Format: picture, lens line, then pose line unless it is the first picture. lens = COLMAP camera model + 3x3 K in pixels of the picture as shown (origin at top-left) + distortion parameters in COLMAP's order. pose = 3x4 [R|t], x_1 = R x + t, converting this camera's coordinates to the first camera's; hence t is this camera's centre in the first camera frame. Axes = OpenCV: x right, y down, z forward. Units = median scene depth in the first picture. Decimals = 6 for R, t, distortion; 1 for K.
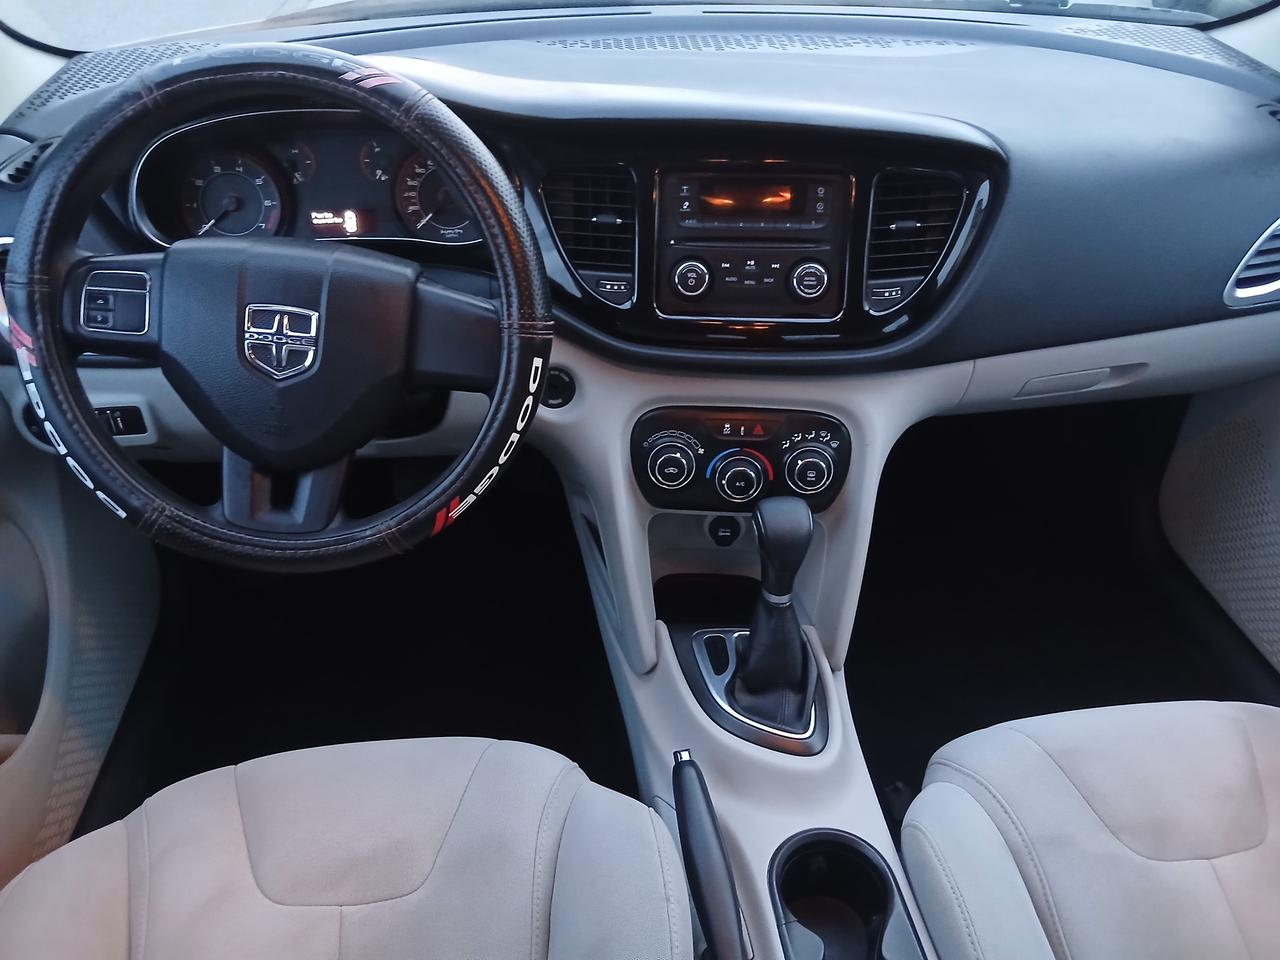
lens RADIAL K [[976.1, 0, 640.0], [0, 976.1, 480.0], [0, 0, 1]] dist [0.128476, -0.214586]
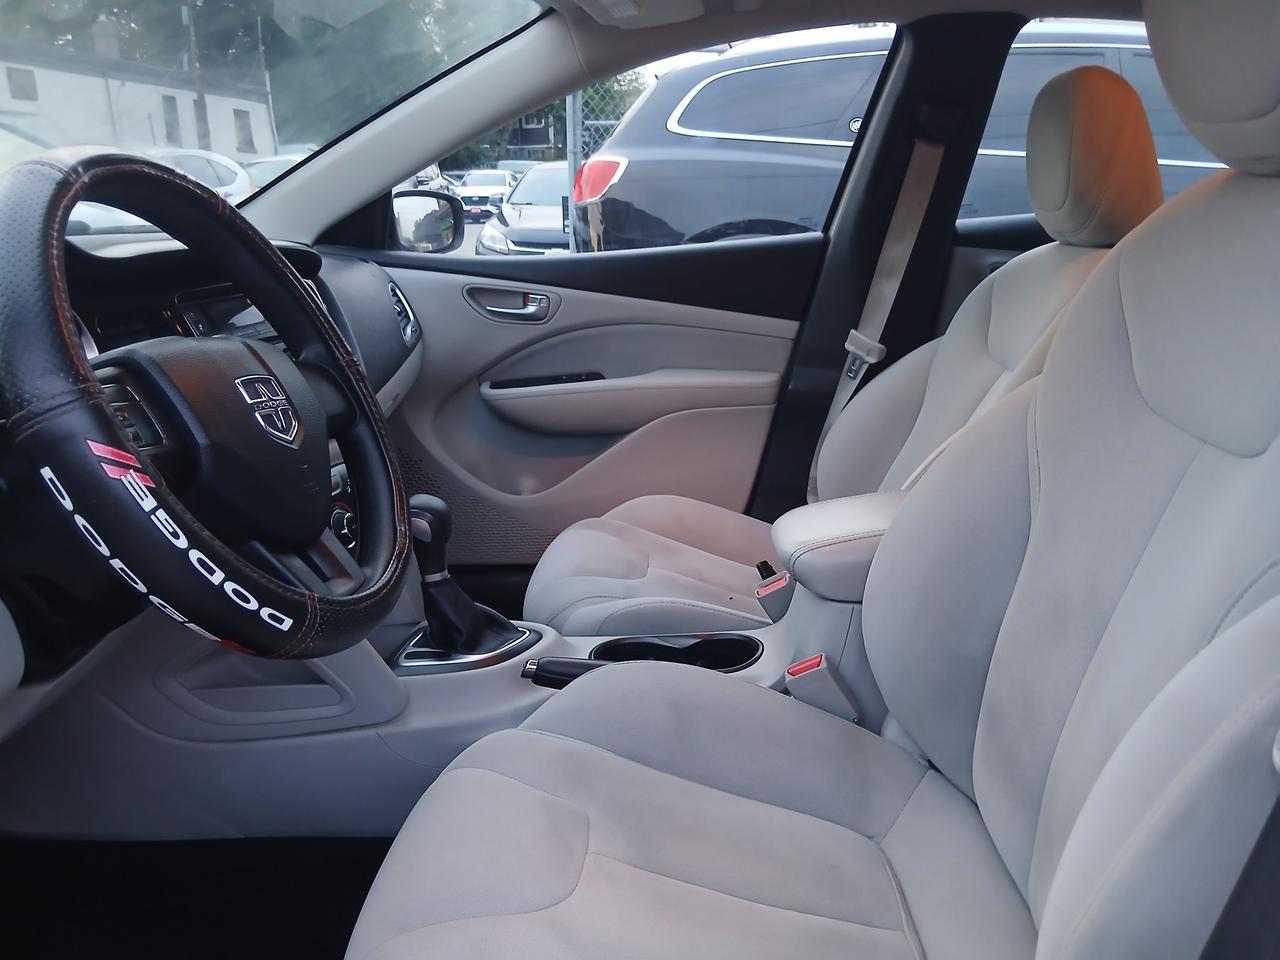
lens RADIAL K [[976.1, 0, 640.0], [0, 976.1, 480.0], [0, 0, 1]] dist [0.128476, -0.214586]
pose [[0.162231, -0.284013, 0.944996, -0.982728], [0.585849, 0.798347, 0.139363, -0.003704], [-0.794016, 0.531017, 0.295905, 0.358086]]
